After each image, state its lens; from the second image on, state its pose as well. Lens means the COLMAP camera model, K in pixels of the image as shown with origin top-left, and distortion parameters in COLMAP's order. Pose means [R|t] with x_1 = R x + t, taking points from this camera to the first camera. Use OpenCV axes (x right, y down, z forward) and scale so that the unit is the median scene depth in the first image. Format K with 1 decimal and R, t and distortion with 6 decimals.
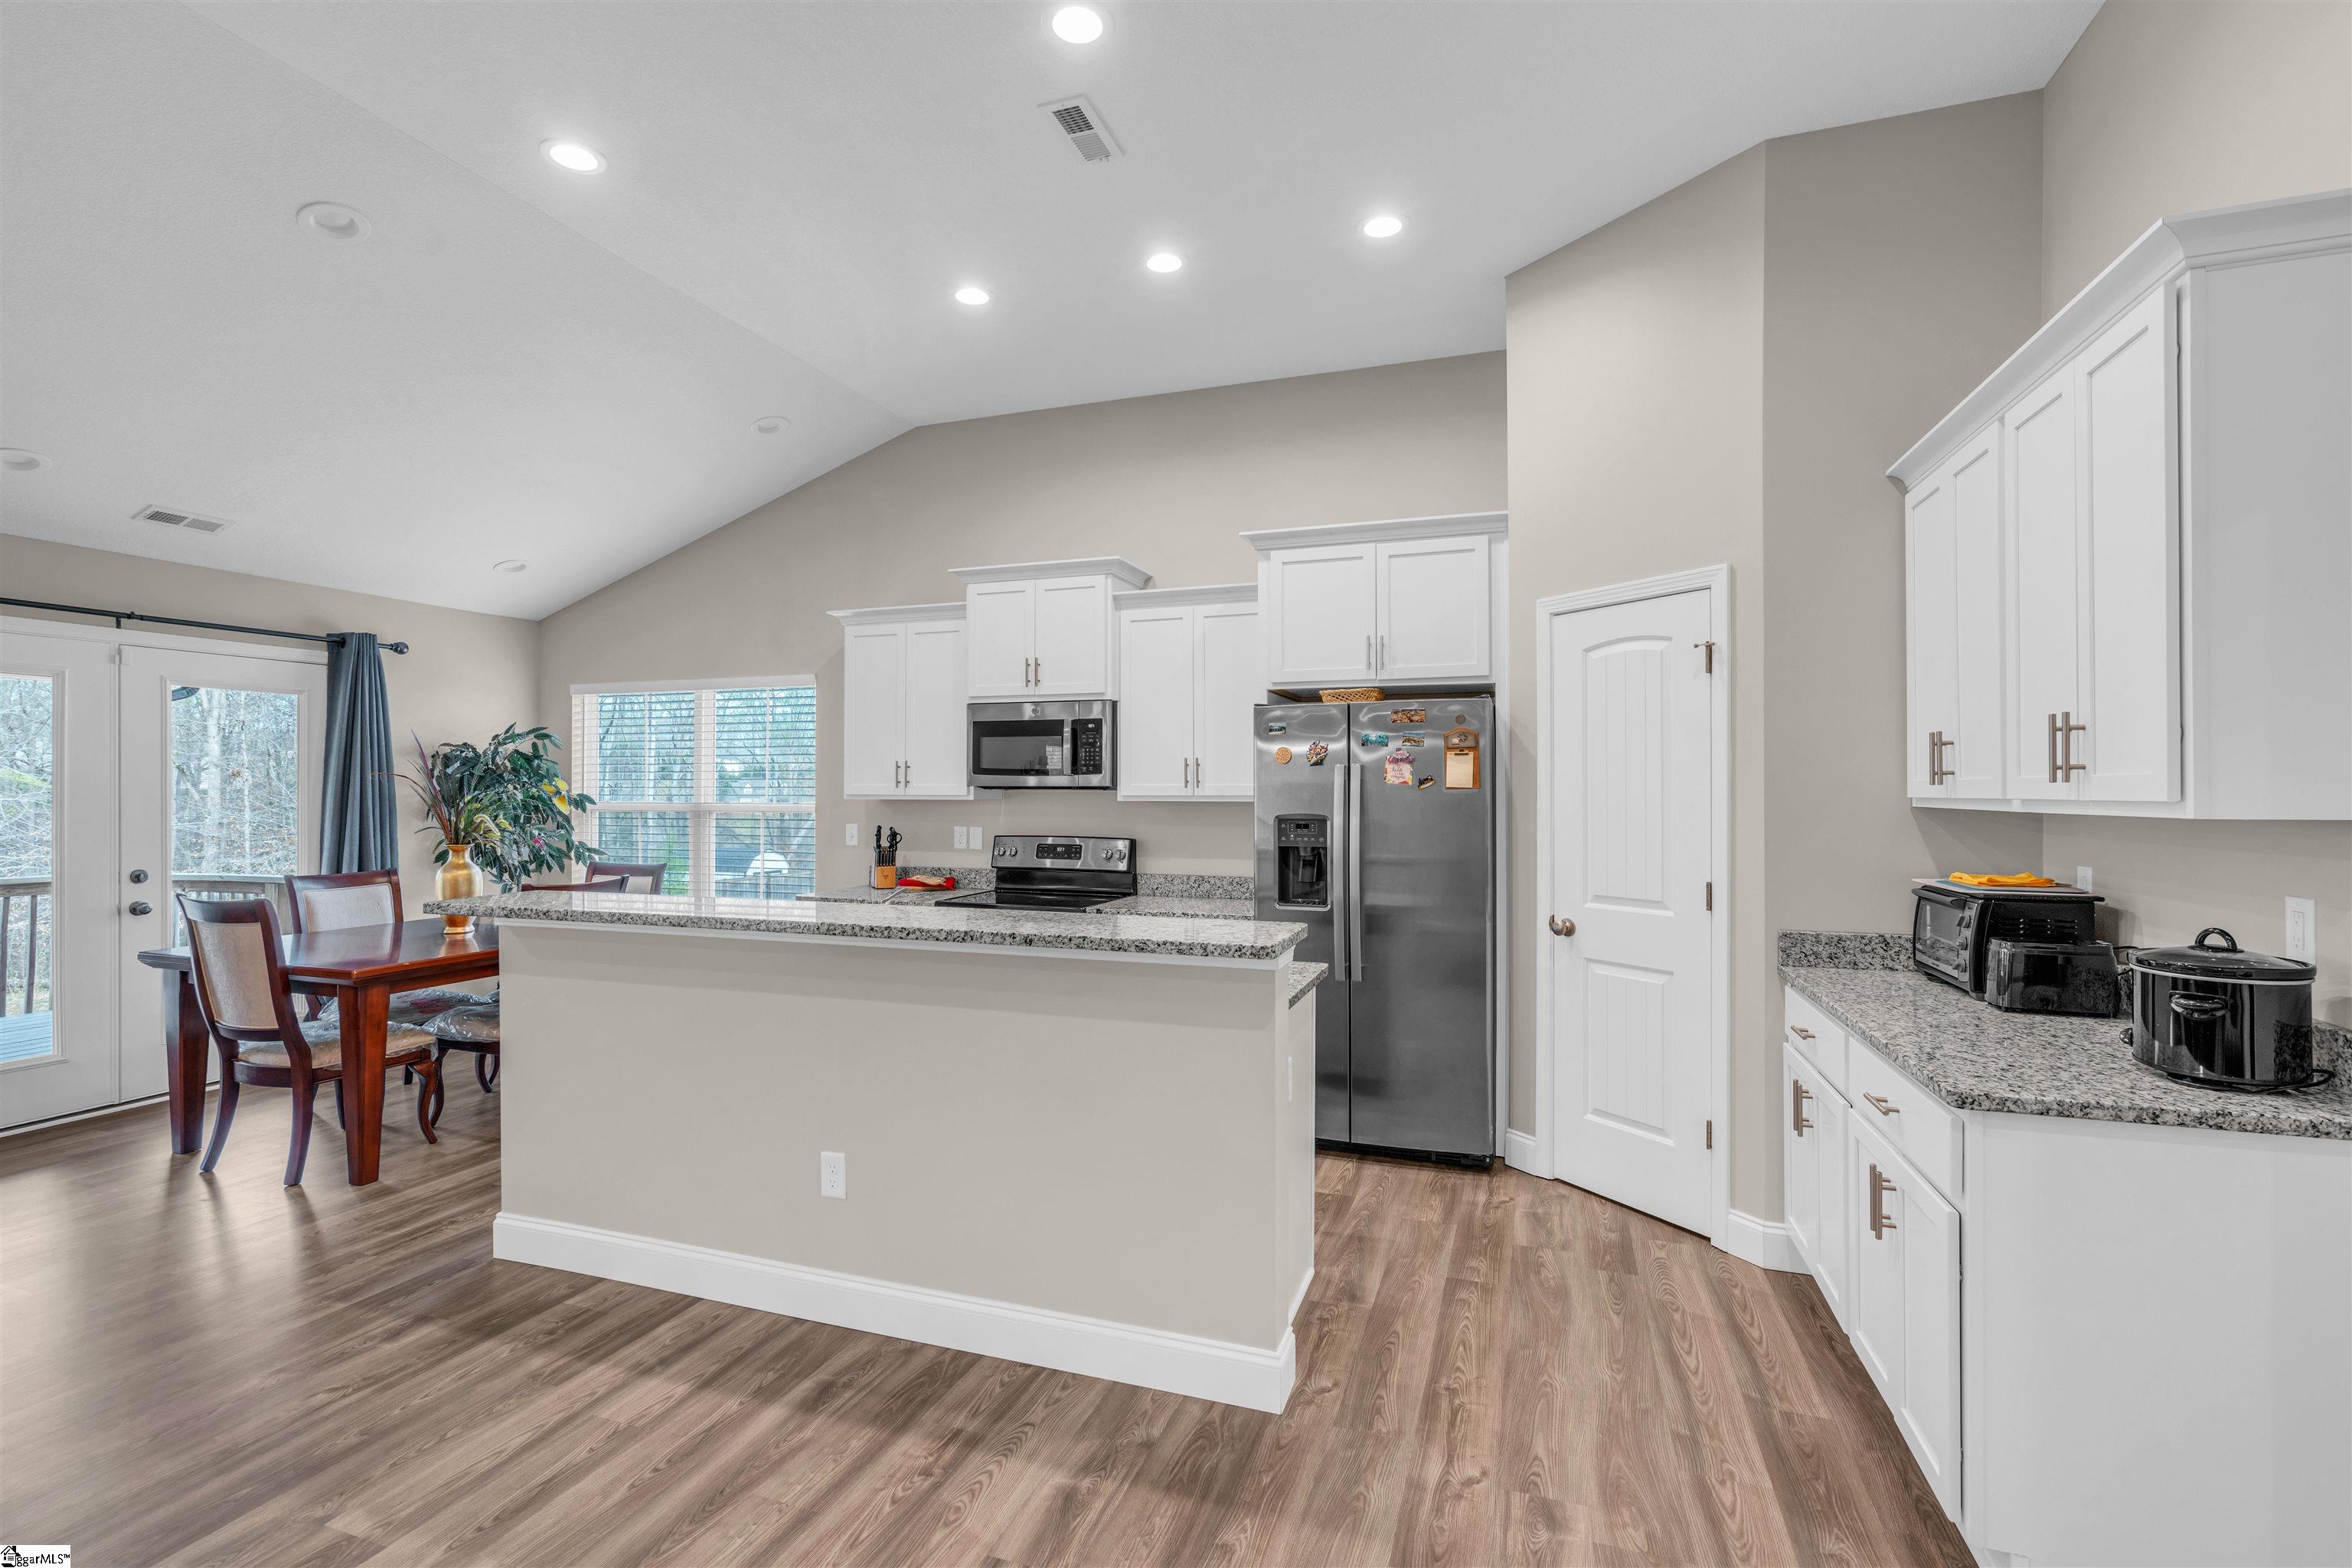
lens RADIAL K [[1065.5, 0, 1170.8], [0, 1065.5, 792.5], [0, 0, 1]] dist [-0.001320, 0.000623]
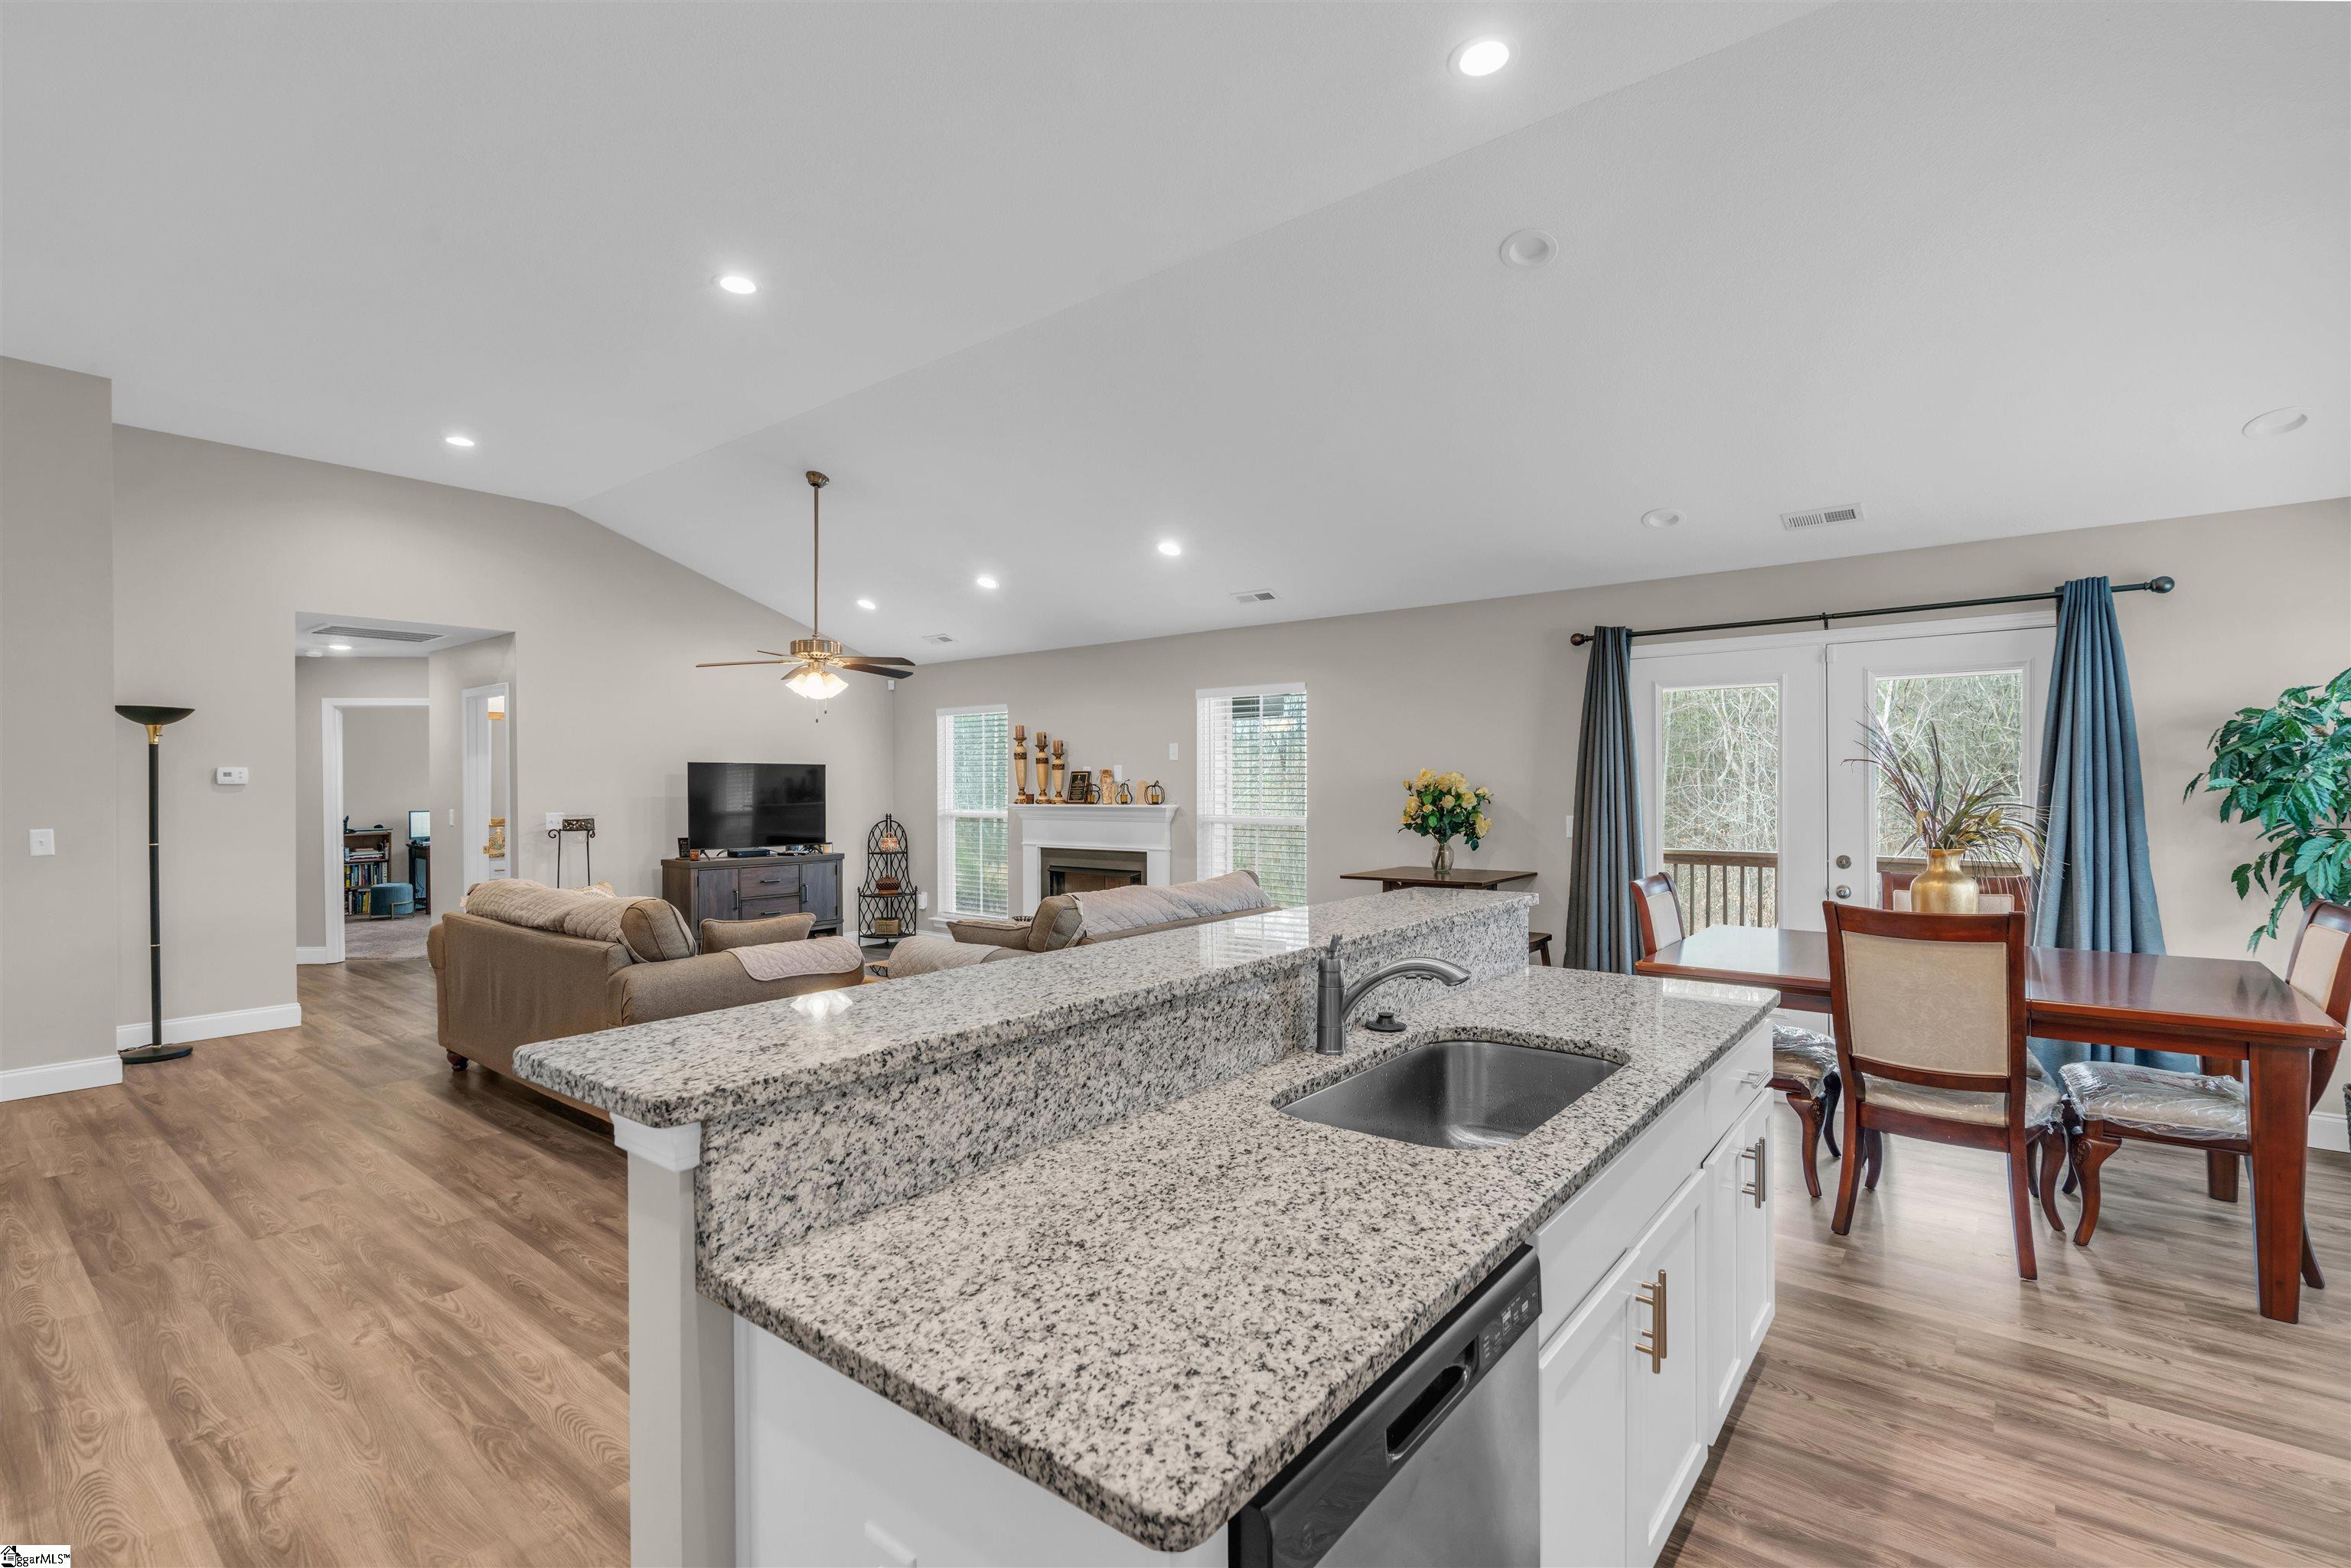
lens RADIAL K [[1065.0, 0, 1170.4], [0, 1065.0, 792.5], [0, 0, 1]] dist [-0.001320, 0.000623]
pose [[-0.333397, 0.010497, -0.942728, 0.237861], [0.003661, 0.999945, 0.009840, -0.002262], [0.942779, -0.000170, -0.333417, 0.702456]]
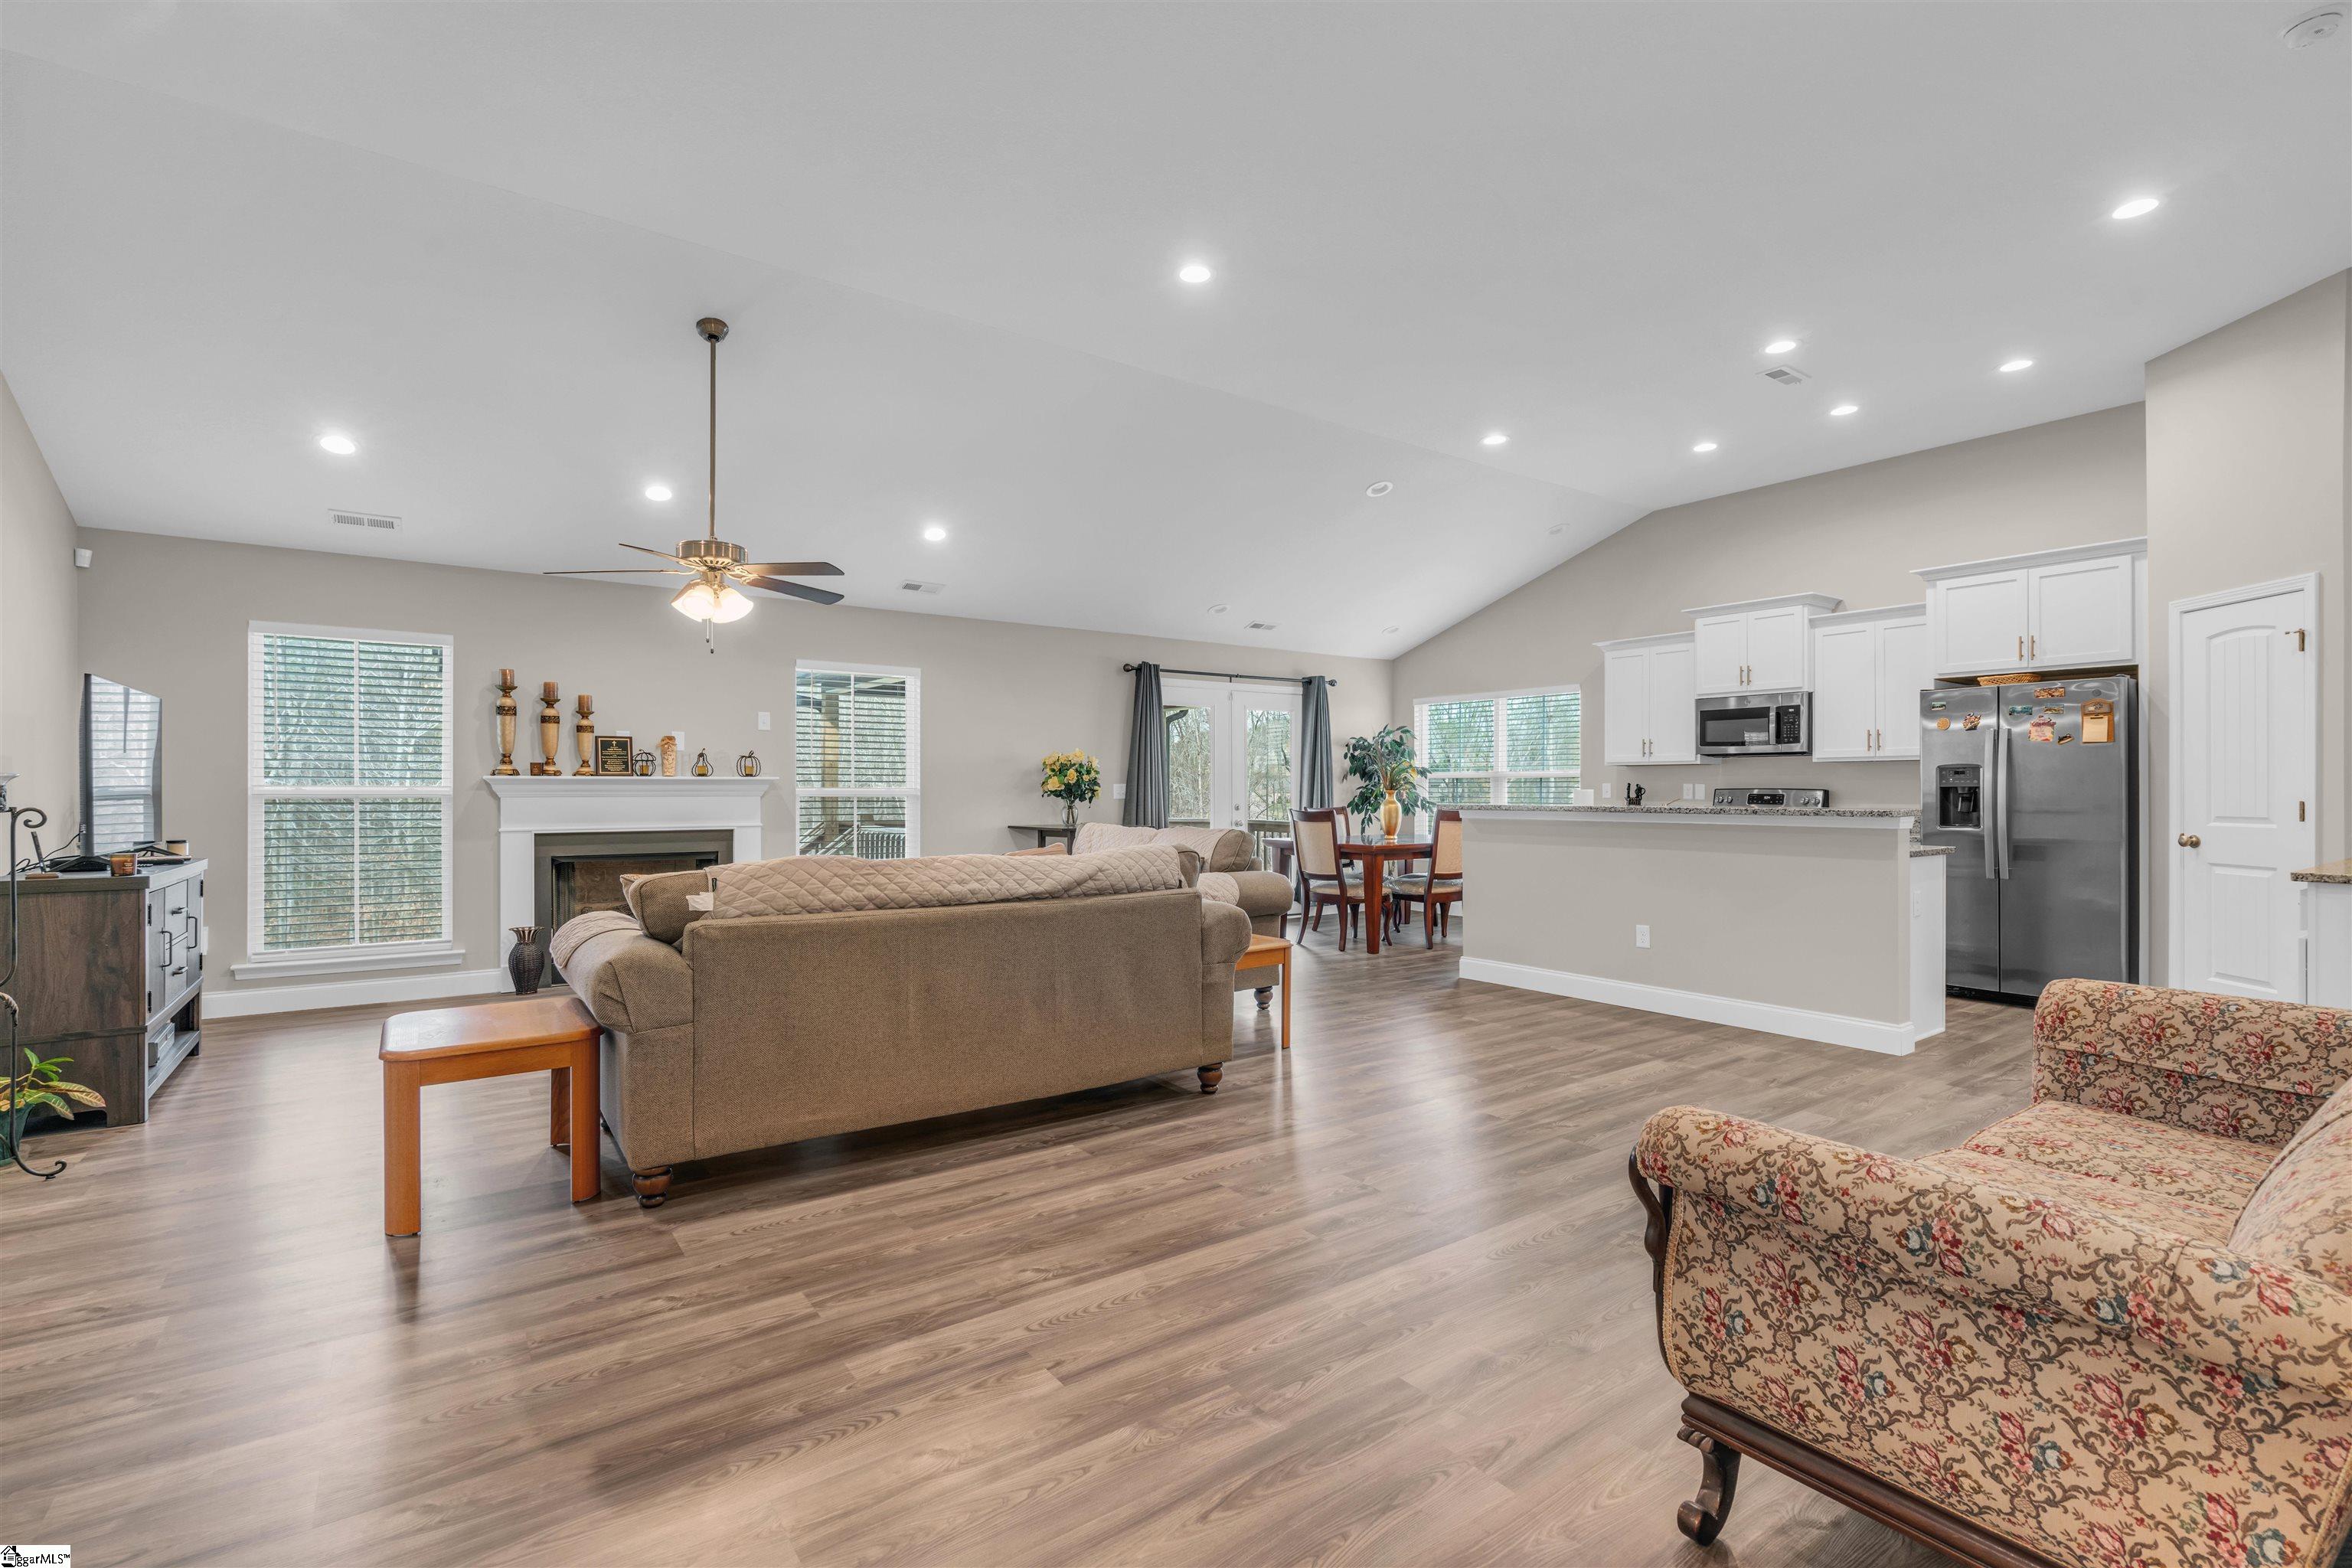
lens RADIAL K [[1058.5, 0, 1171.9], [0, 1058.5, 783.9], [0, 0, 1]] dist [-0.002513, 0.000202]
pose [[0.820867, -0.003639, -0.571108, 0.055025], [-0.000652, 0.999973, -0.007309, 0.049454], [0.571119, 0.006372, 0.820842, -0.667451]]
